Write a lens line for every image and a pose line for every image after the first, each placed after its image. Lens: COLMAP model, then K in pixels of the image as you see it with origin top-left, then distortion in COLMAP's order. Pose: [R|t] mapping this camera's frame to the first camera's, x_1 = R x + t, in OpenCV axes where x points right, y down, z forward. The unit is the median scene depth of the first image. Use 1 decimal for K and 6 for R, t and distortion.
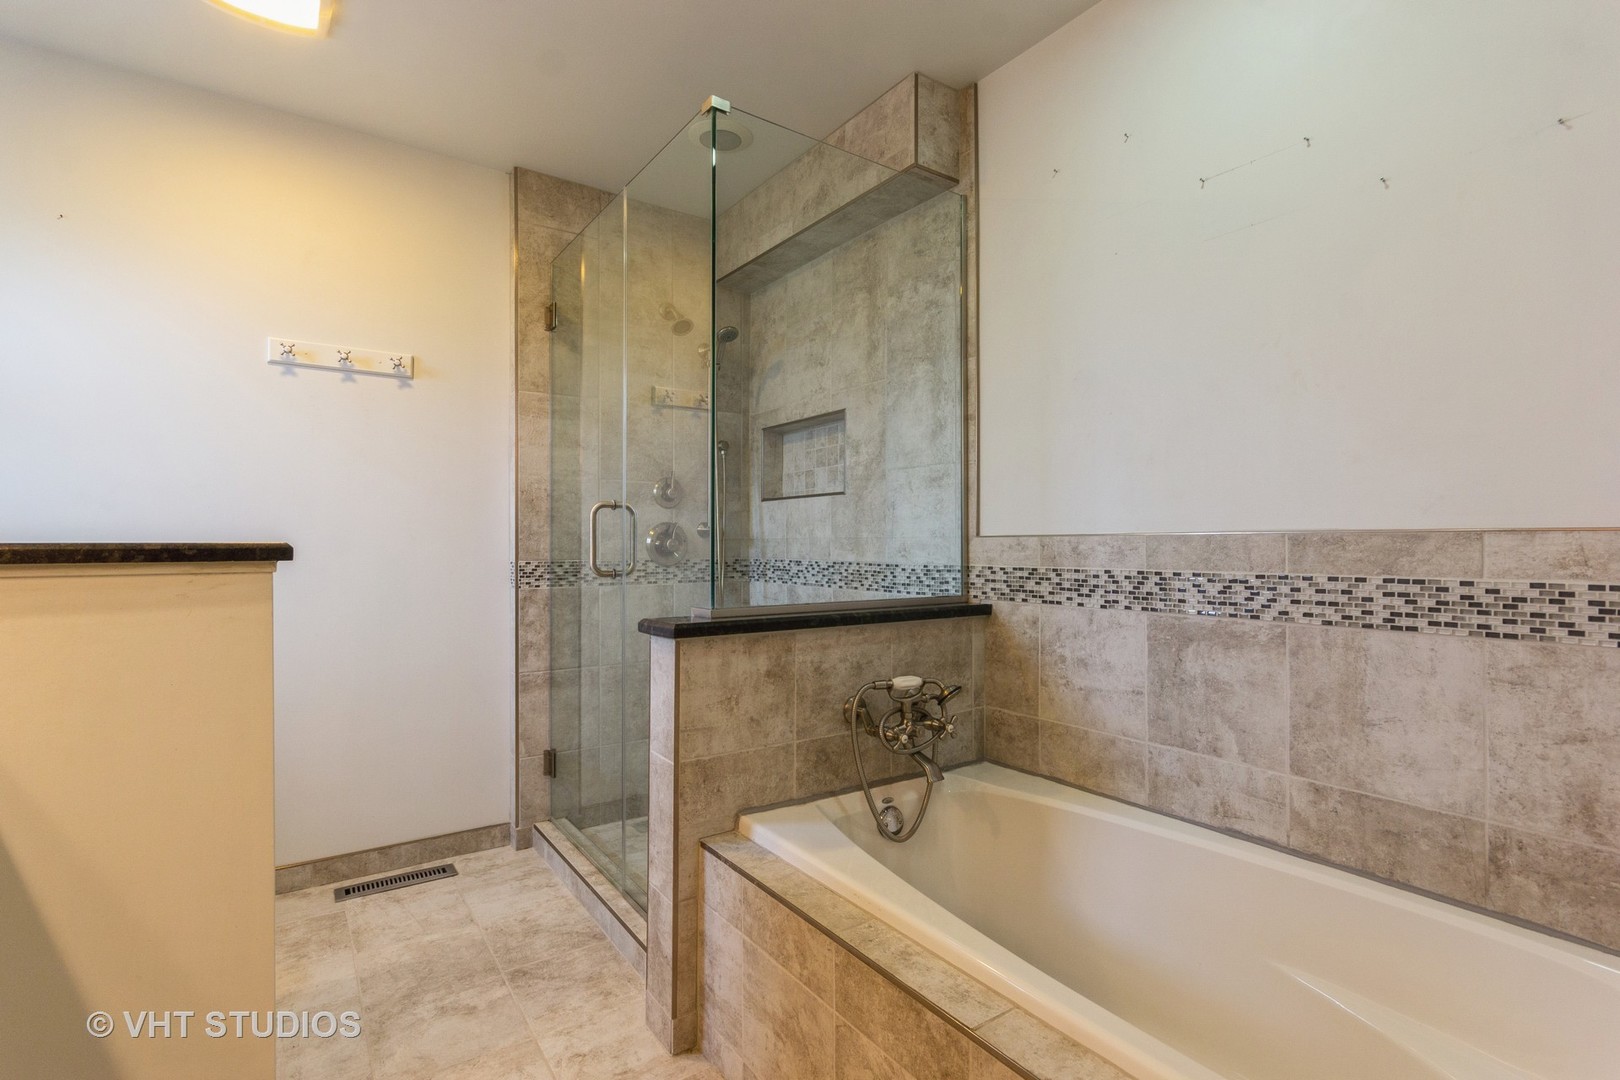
lens RADIAL K [[761.2, 0, 806.9], [0, 761.2, 538.7], [0, 0, 1]] dist [0.001791, 0.001678]
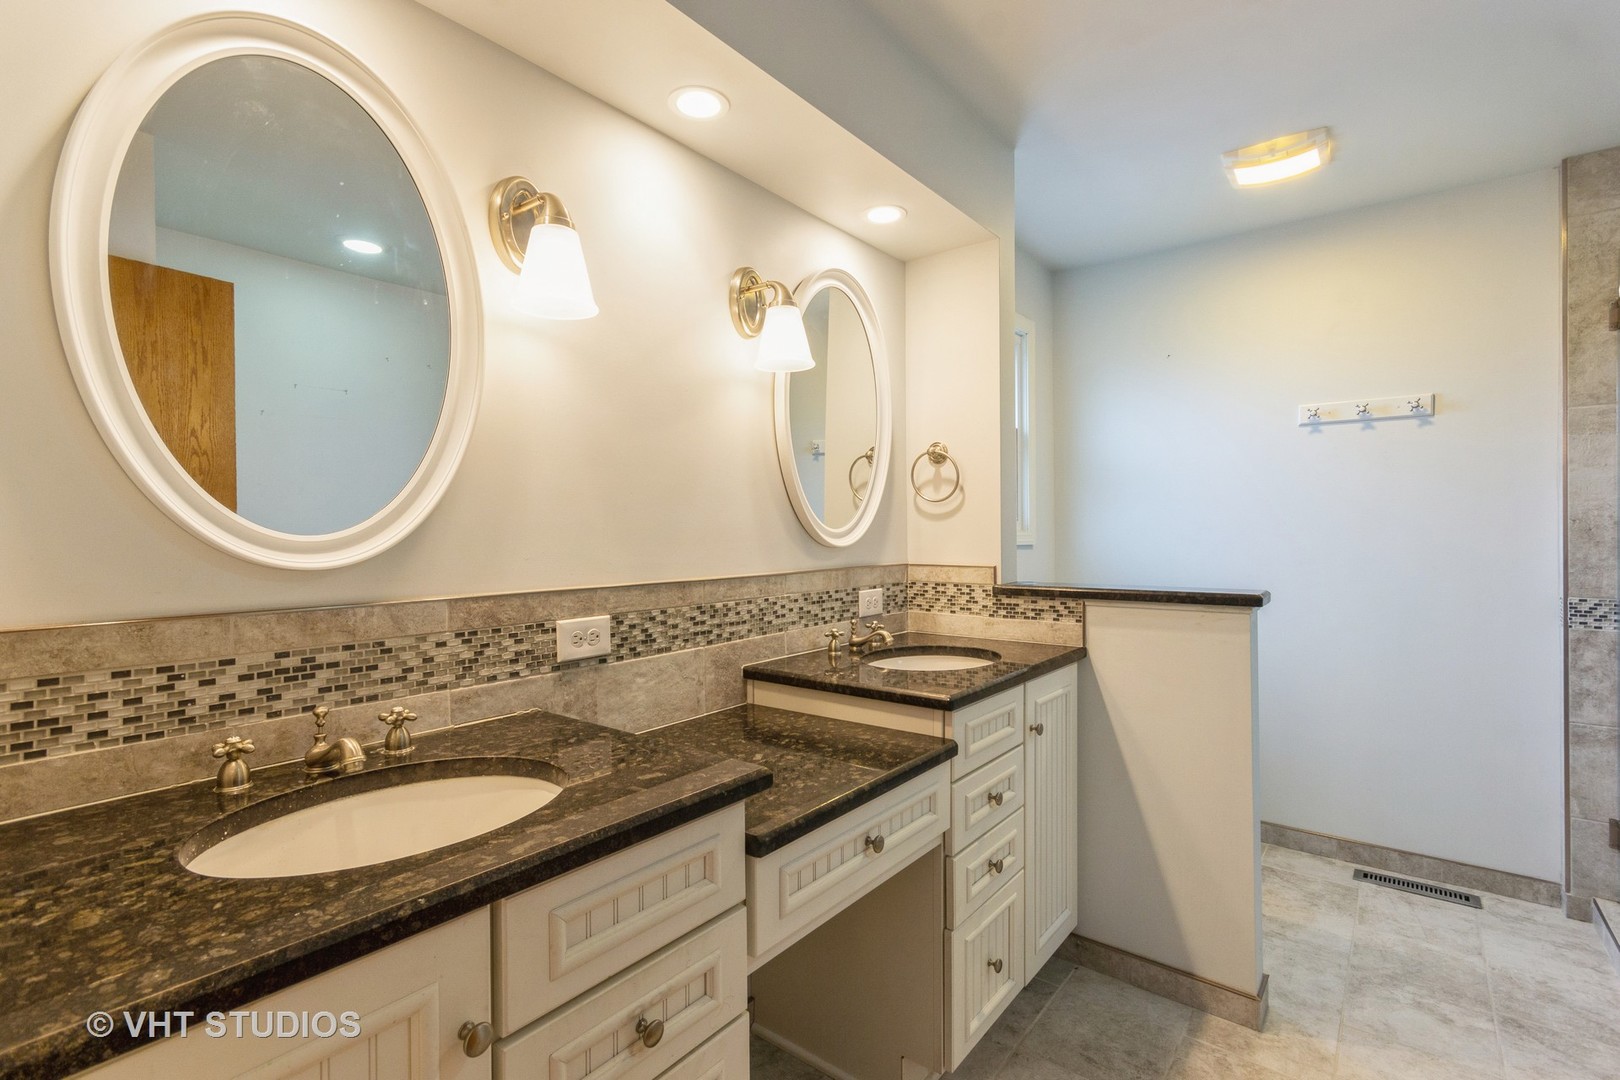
lens RADIAL K [[761.2, 0, 808.5], [0, 761.2, 538.2], [0, 0, 1]] dist [0.001791, 0.001678]
pose [[0.296912, 0.008999, -0.954862, 0.226272], [0.010735, 0.999861, 0.012761, -0.064884], [0.954844, -0.014039, 0.296774, -0.128031]]
